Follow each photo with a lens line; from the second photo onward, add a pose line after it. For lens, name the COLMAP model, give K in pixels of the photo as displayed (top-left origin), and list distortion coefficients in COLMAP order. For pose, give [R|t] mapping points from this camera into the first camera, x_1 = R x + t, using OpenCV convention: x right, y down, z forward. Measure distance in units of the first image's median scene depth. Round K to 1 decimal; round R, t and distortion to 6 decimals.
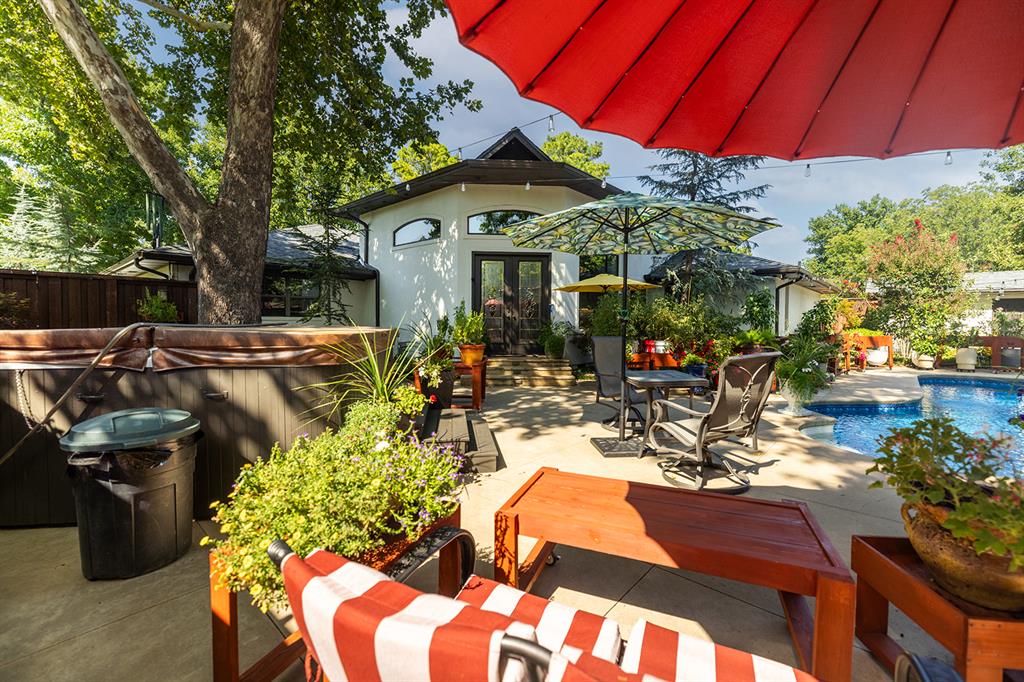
lens RADIAL K [[425.1, 0, 510.6], [0, 425.1, 338.3], [0, 0, 1]] dist [-0.001799, -0.000623]
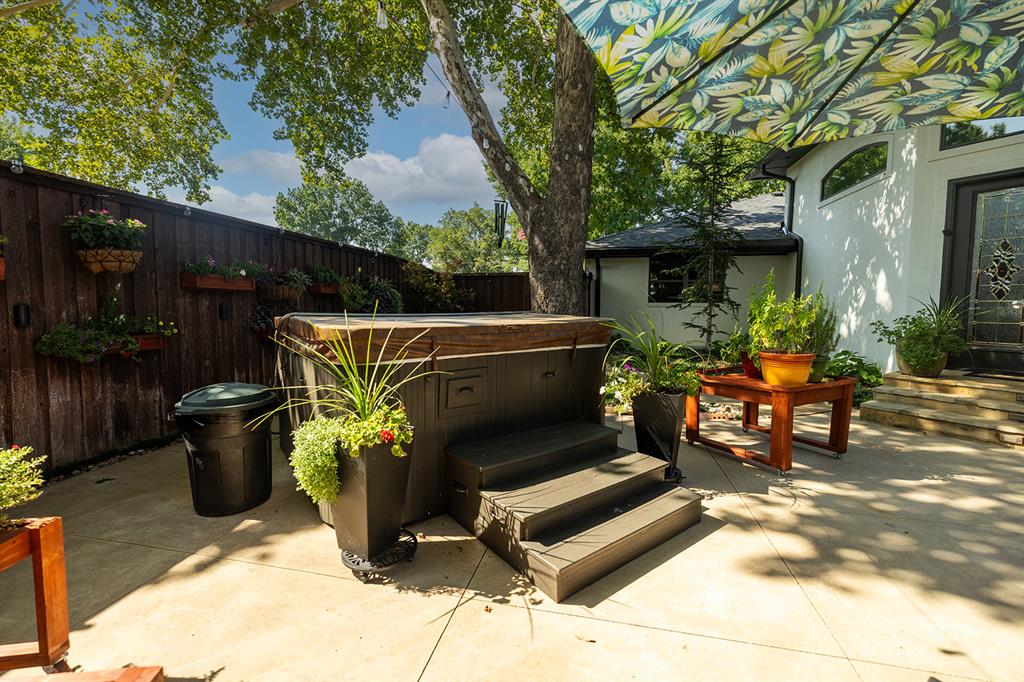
lens RADIAL K [[425.1, 0, 511.5], [0, 425.1, 337.4], [0, 0, 1]] dist [-0.001799, -0.000623]
pose [[0.477591, 0.062784, -0.876336, 0.129422], [-0.033366, 0.998020, 0.053318, -0.012676], [0.877948, 0.003776, 0.478740, 0.242782]]
